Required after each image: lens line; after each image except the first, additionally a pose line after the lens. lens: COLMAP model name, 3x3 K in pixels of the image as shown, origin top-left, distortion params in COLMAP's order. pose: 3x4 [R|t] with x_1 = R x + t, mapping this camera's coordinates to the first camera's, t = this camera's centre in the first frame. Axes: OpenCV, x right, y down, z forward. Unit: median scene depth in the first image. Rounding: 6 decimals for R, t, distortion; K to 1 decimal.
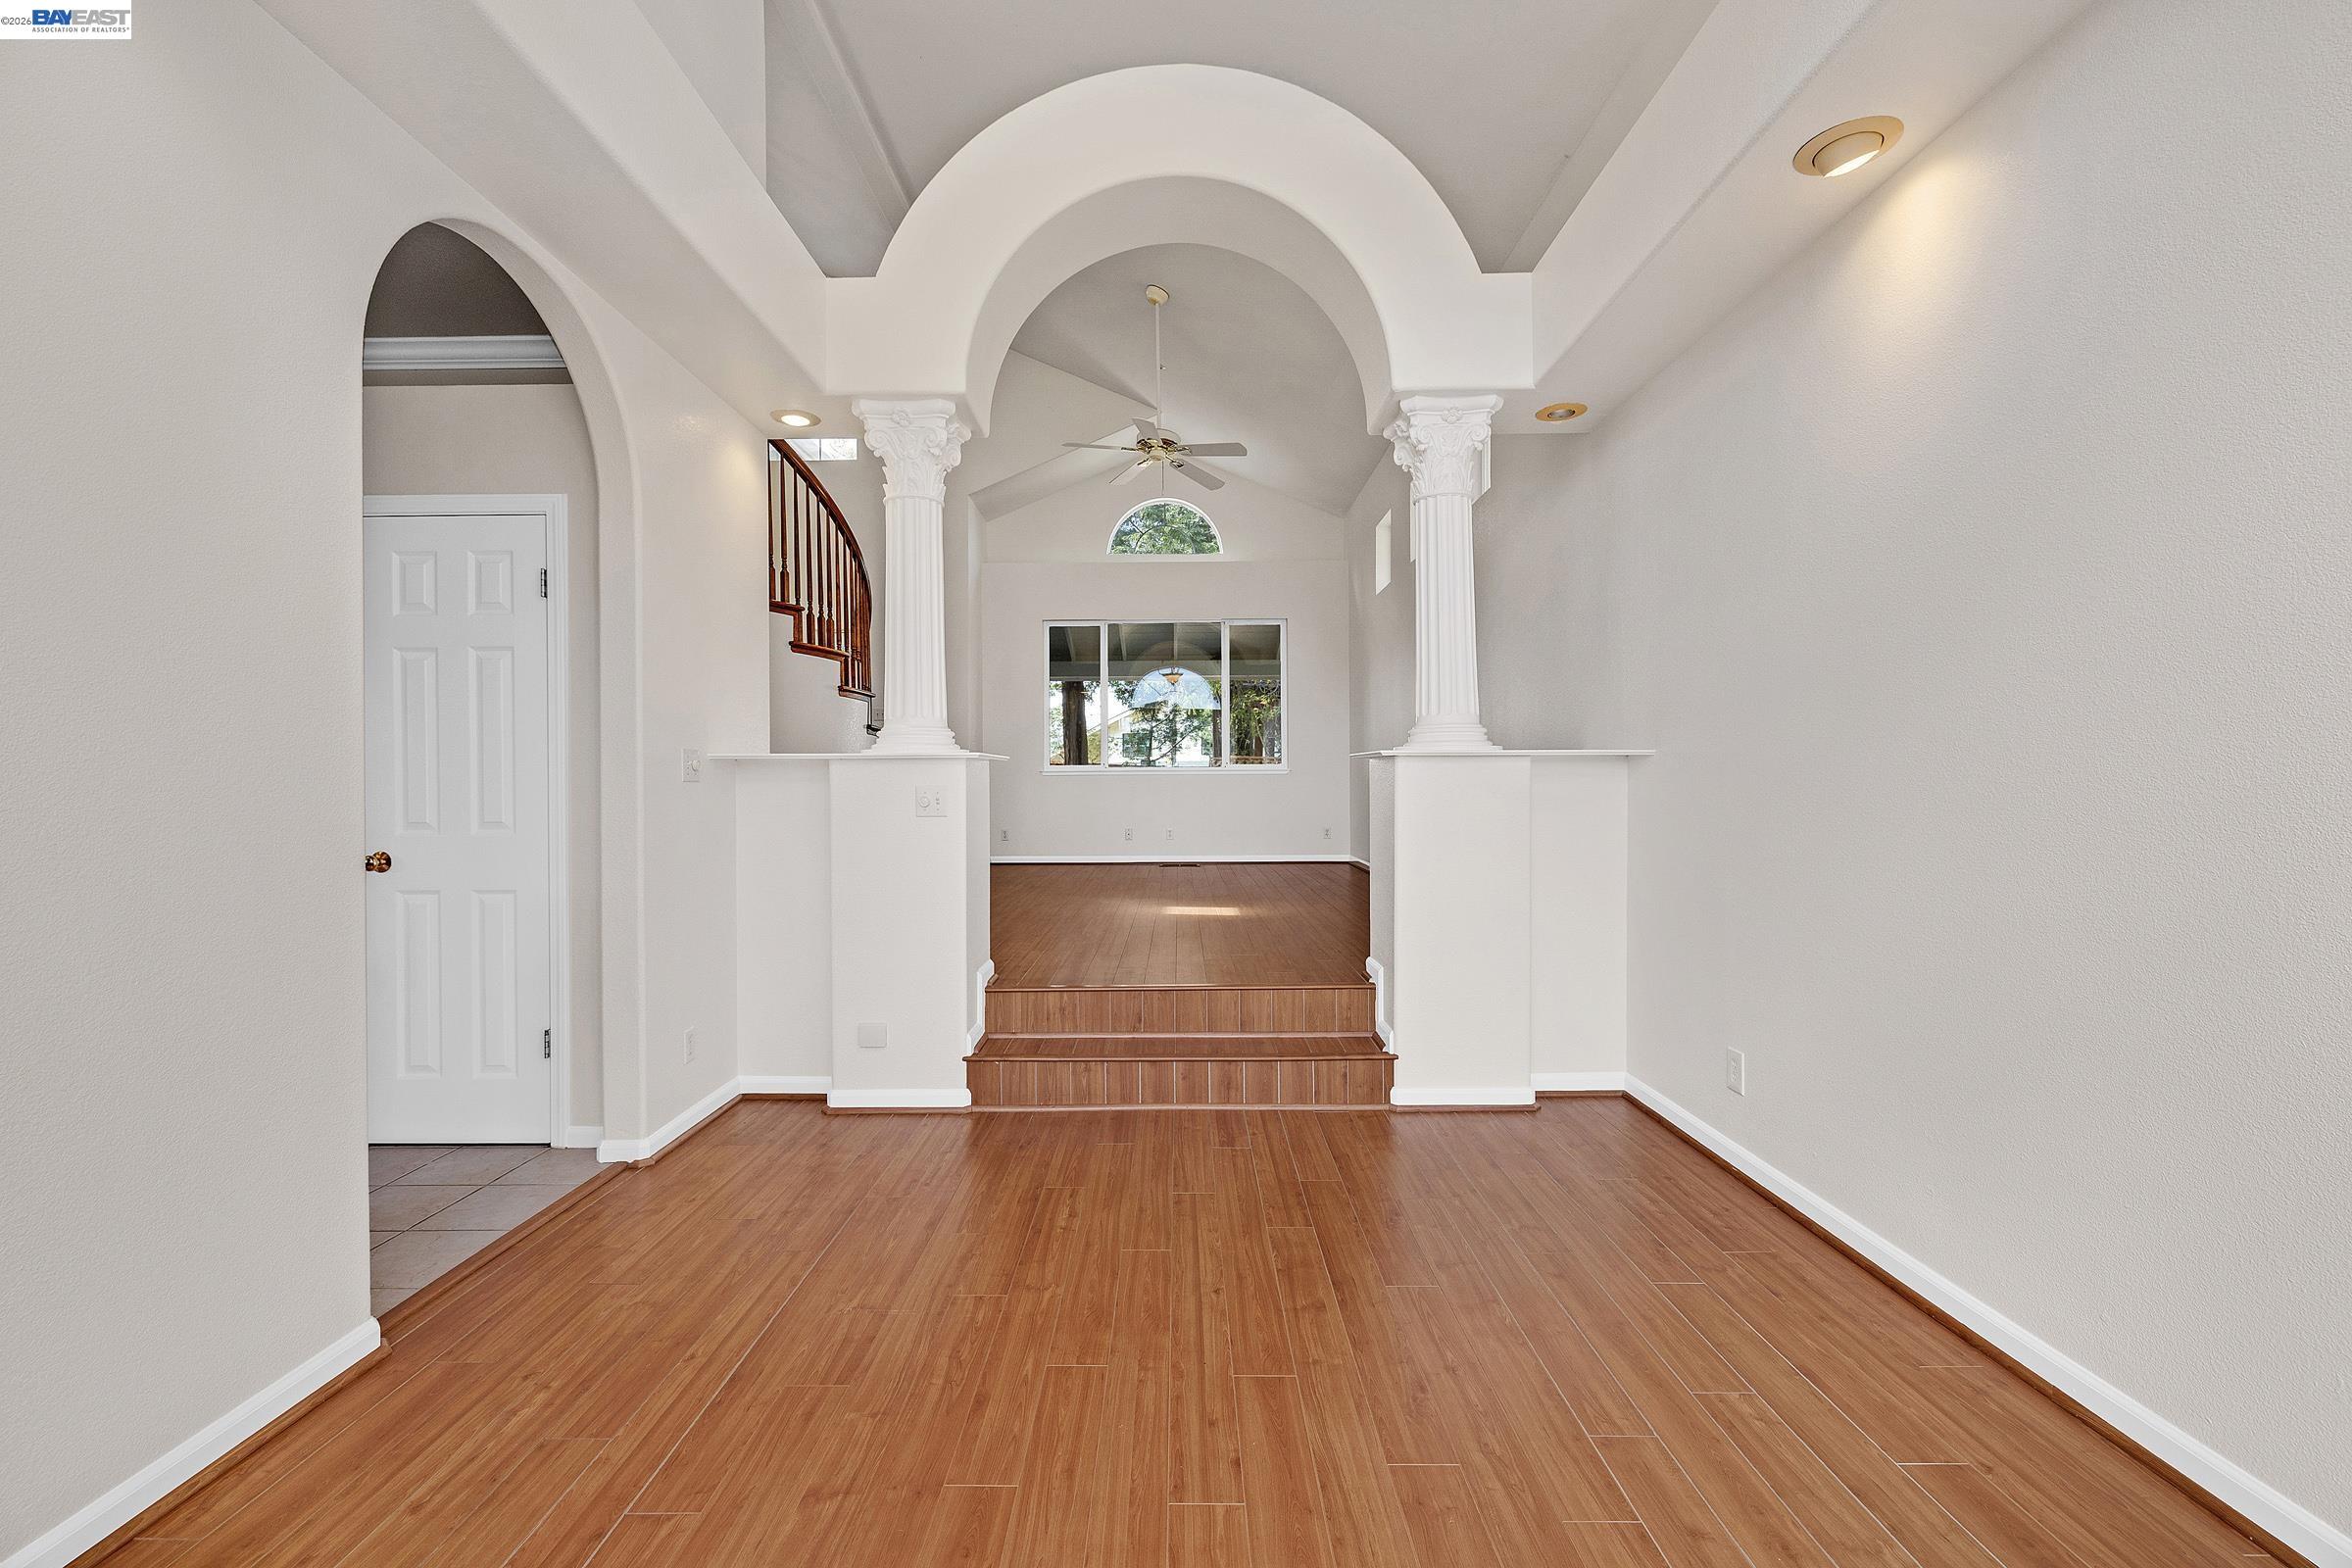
lens RADIAL K [[981.4, 0, 1173.1], [0, 981.4, 785.1], [0, 0, 1]] dist [0.003768, 0.000492]
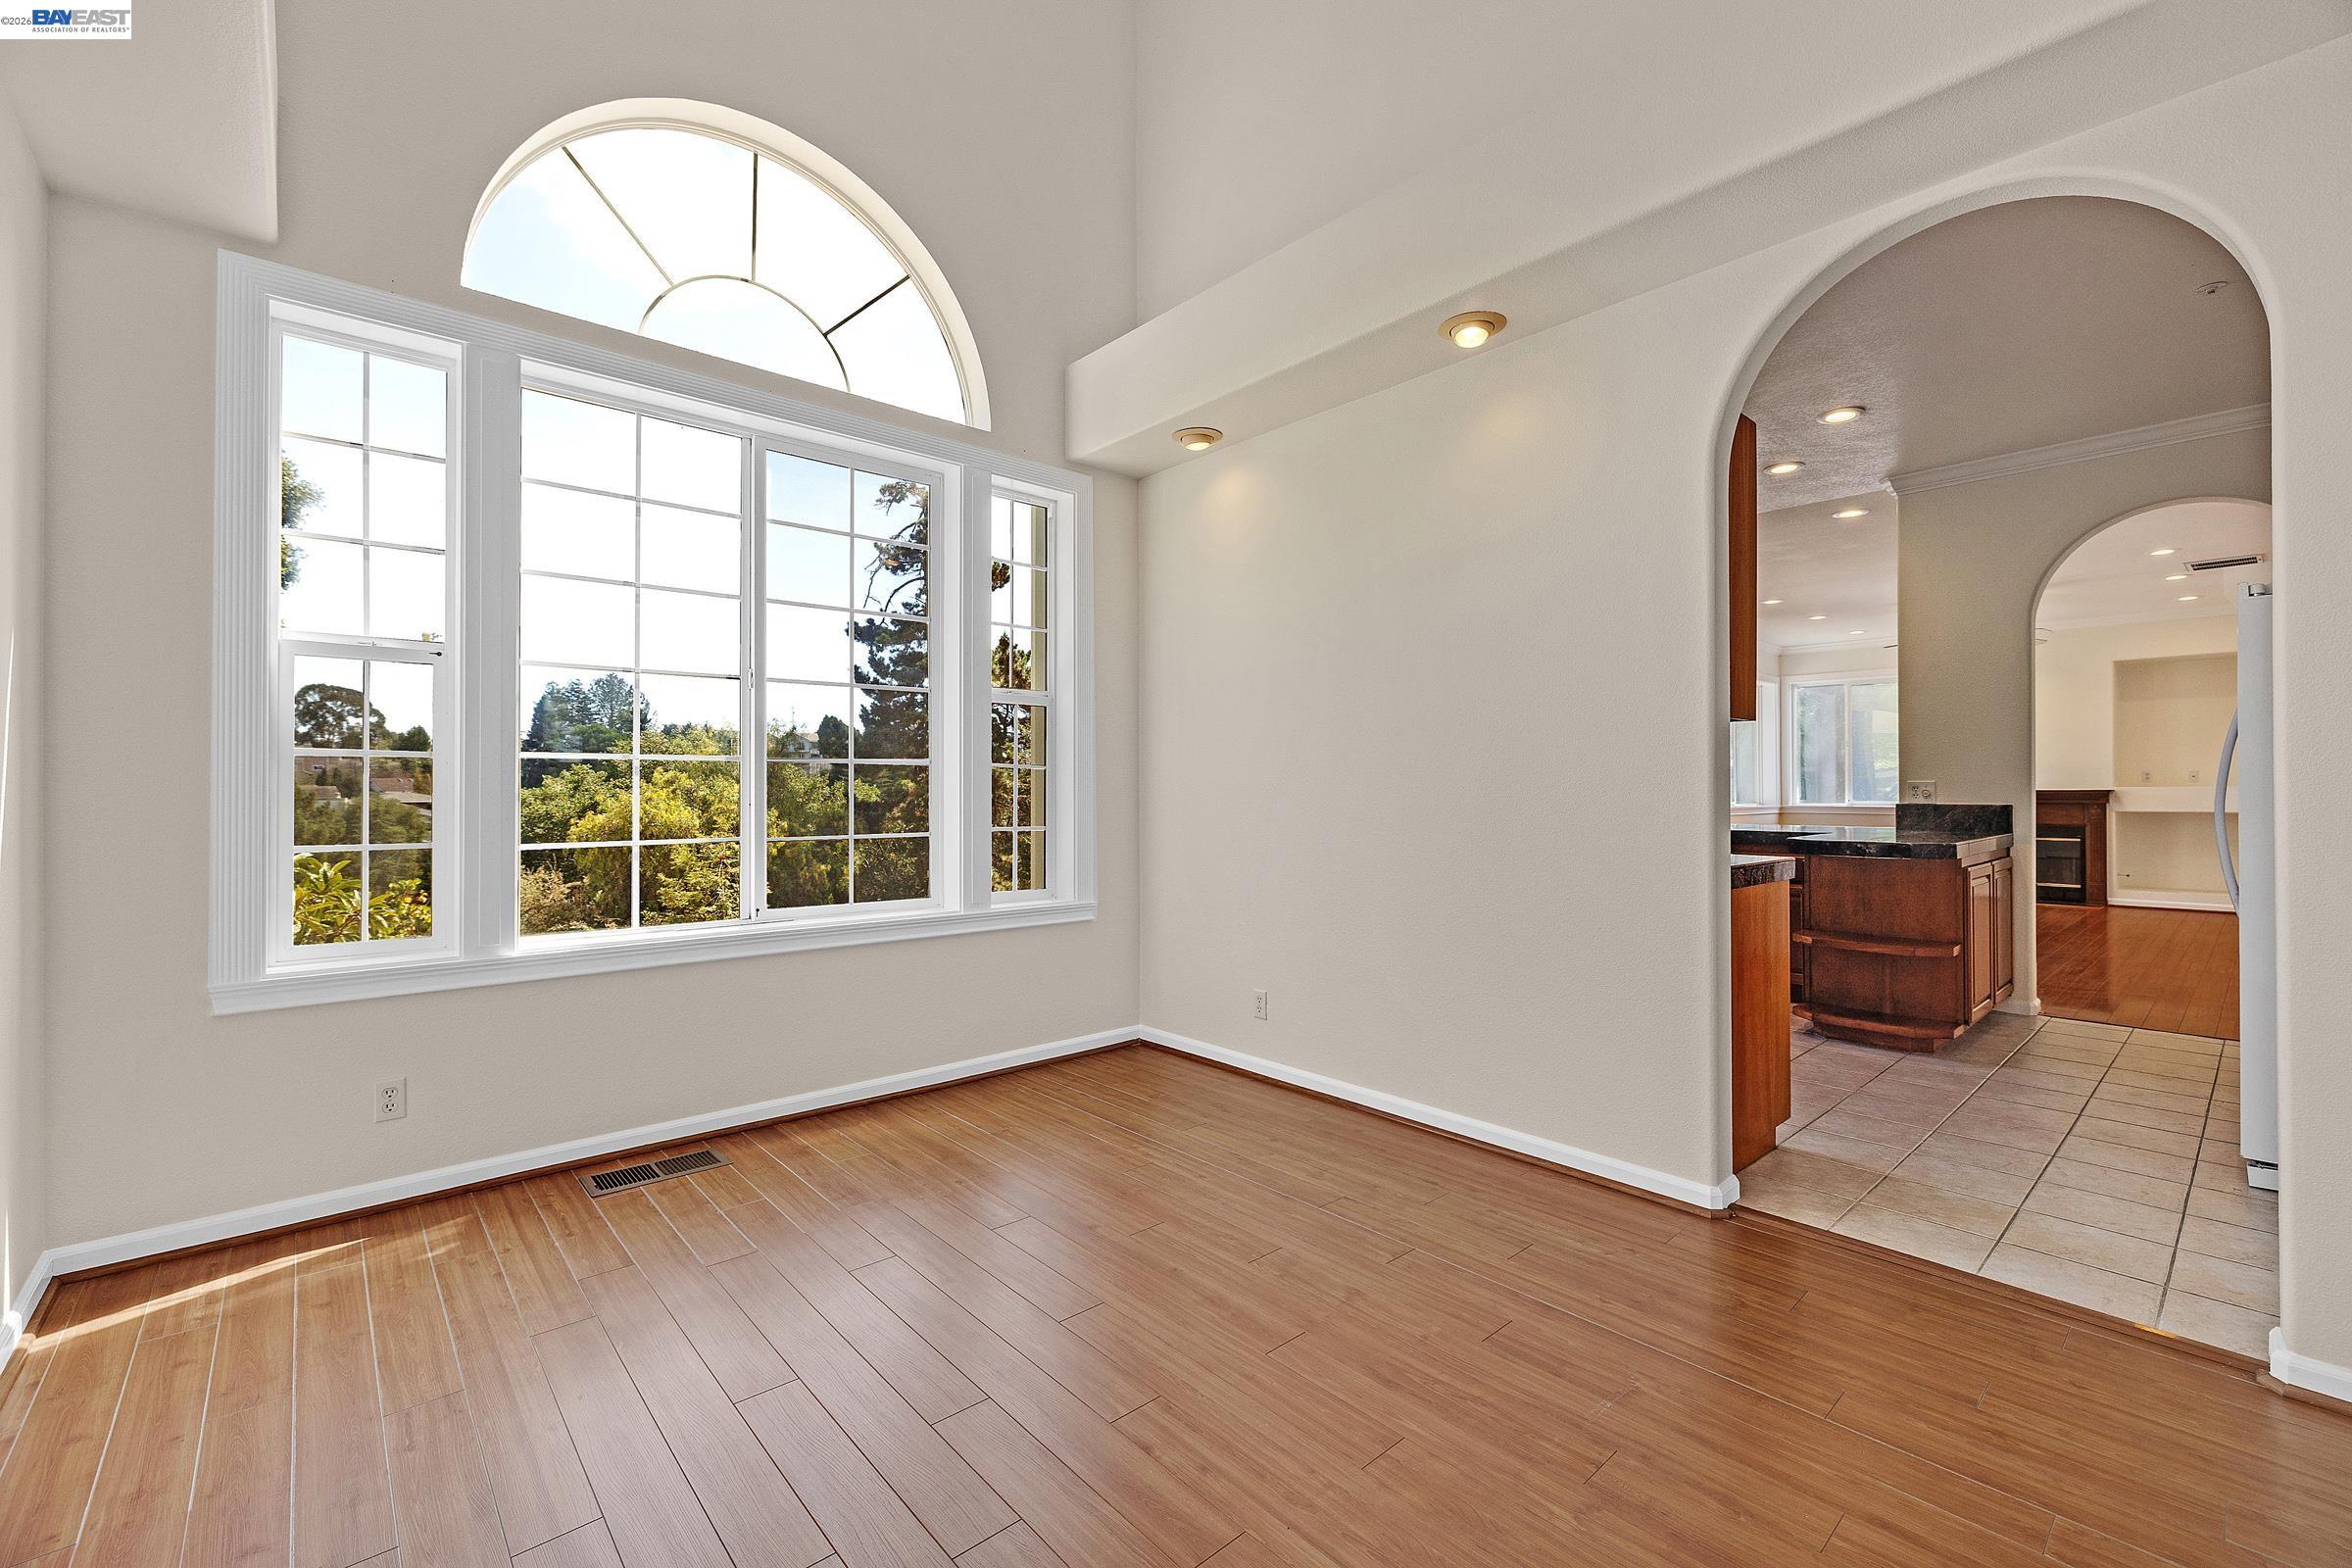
lens RADIAL K [[981.4, 0, 1157.4], [0, 981.4, 784.2], [0, 0, 1]] dist [0.003768, 0.000492]
pose [[-0.749133, 0.000100, -0.662419, 0.659215], [-0.000087, 1.000000, 0.000249, 0.001737], [0.662419, 0.000244, -0.749133, 1.596684]]
